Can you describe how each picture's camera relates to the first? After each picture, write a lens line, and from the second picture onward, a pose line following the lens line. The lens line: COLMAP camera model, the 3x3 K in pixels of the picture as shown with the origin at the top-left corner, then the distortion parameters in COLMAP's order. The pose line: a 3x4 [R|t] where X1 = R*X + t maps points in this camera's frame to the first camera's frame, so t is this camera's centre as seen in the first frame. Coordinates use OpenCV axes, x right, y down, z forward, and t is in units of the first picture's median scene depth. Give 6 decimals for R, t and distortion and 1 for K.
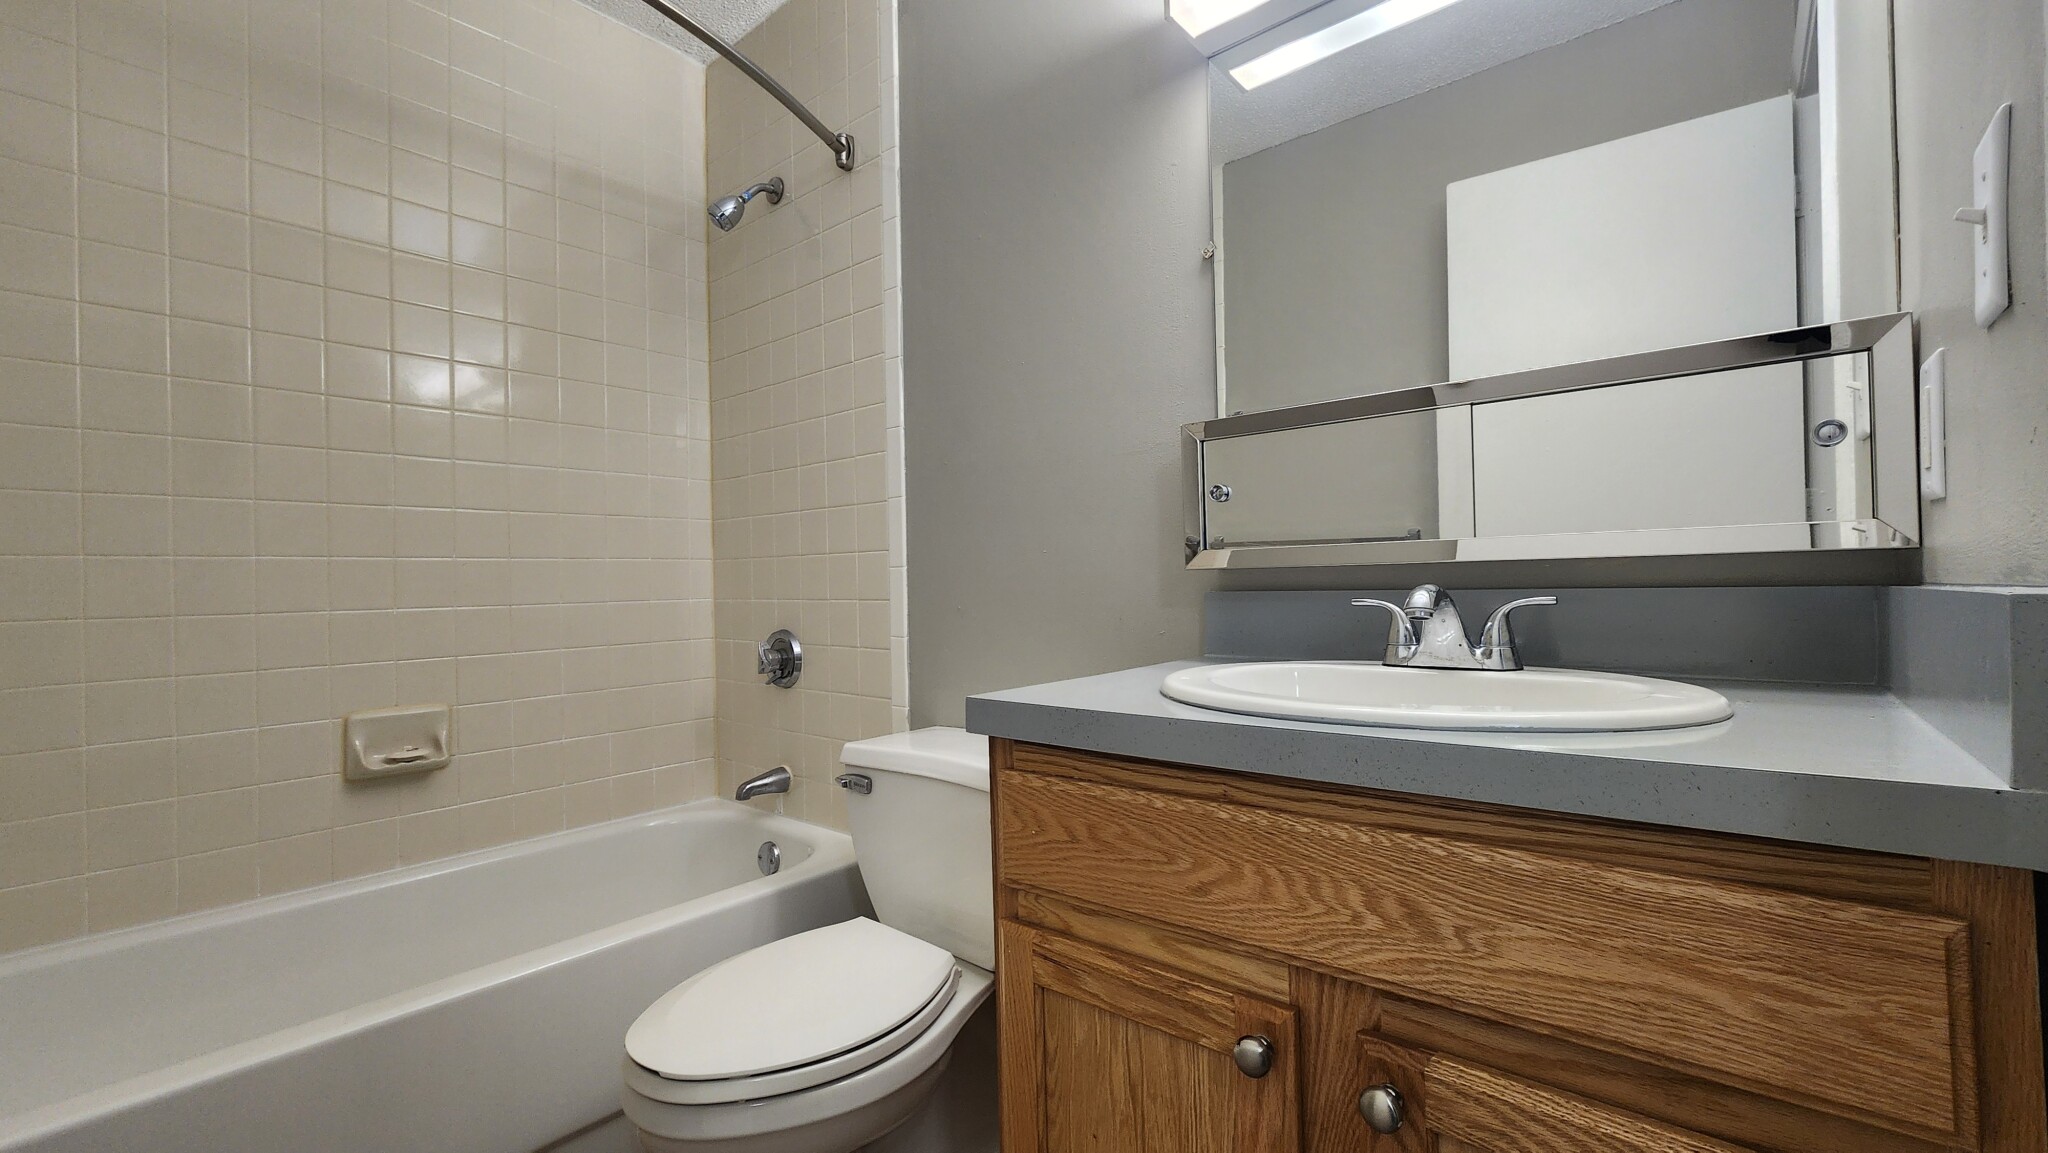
lens RADIAL K [[831.6, 0, 1026.8], [0, 831.6, 583.4], [0, 0, 1]] dist [0.000216, 0.000132]
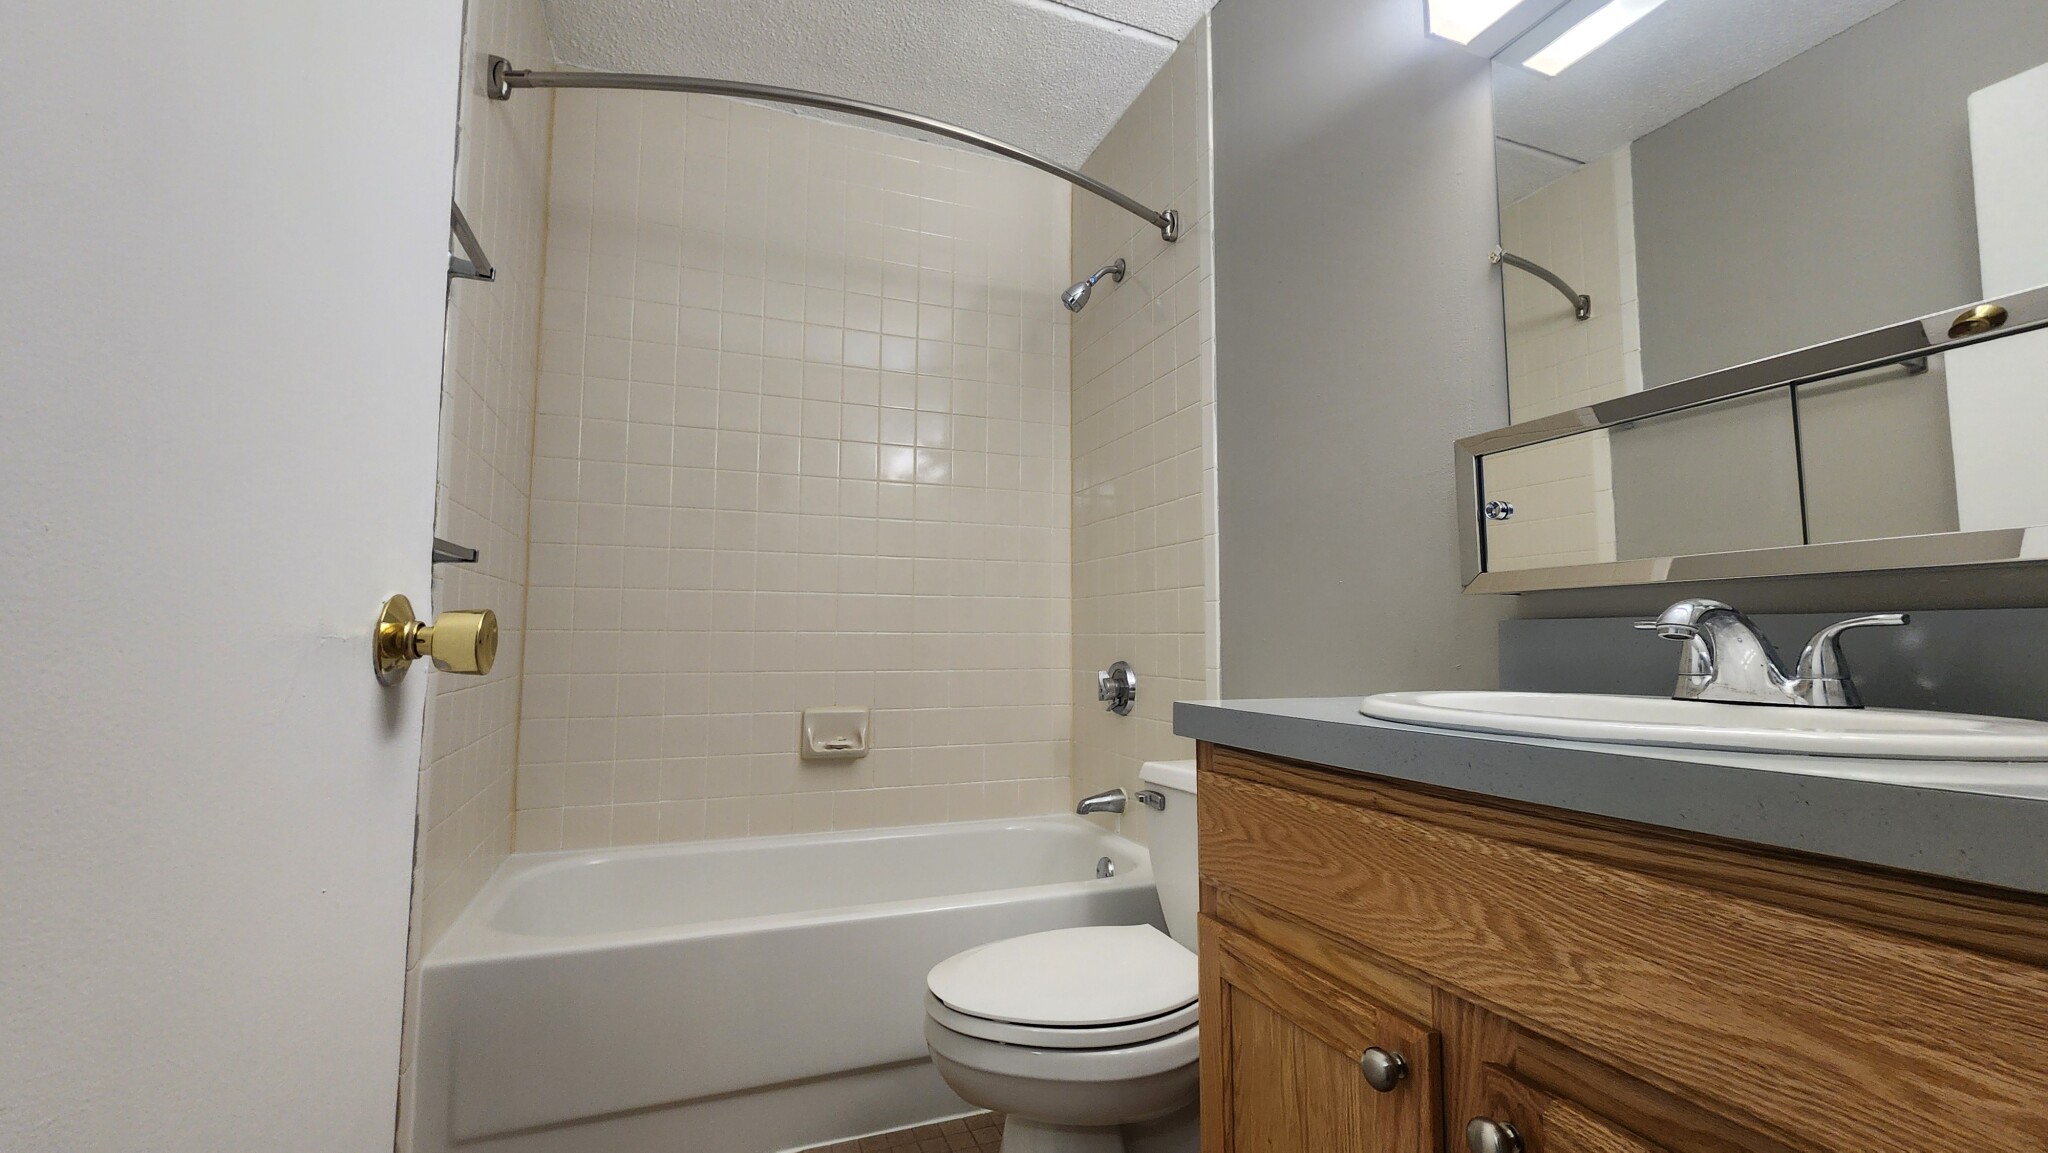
lens RADIAL K [[833.0, 0, 1024.0], [0, 833.0, 576.5], [0, 0, 1]] dist [0.000610, 0.000573]
pose [[0.882314, -0.011013, -0.470533, 0.312569], [-0.022537, 0.997591, -0.065609, 0.055868], [0.470122, 0.068492, 0.879940, -0.080604]]
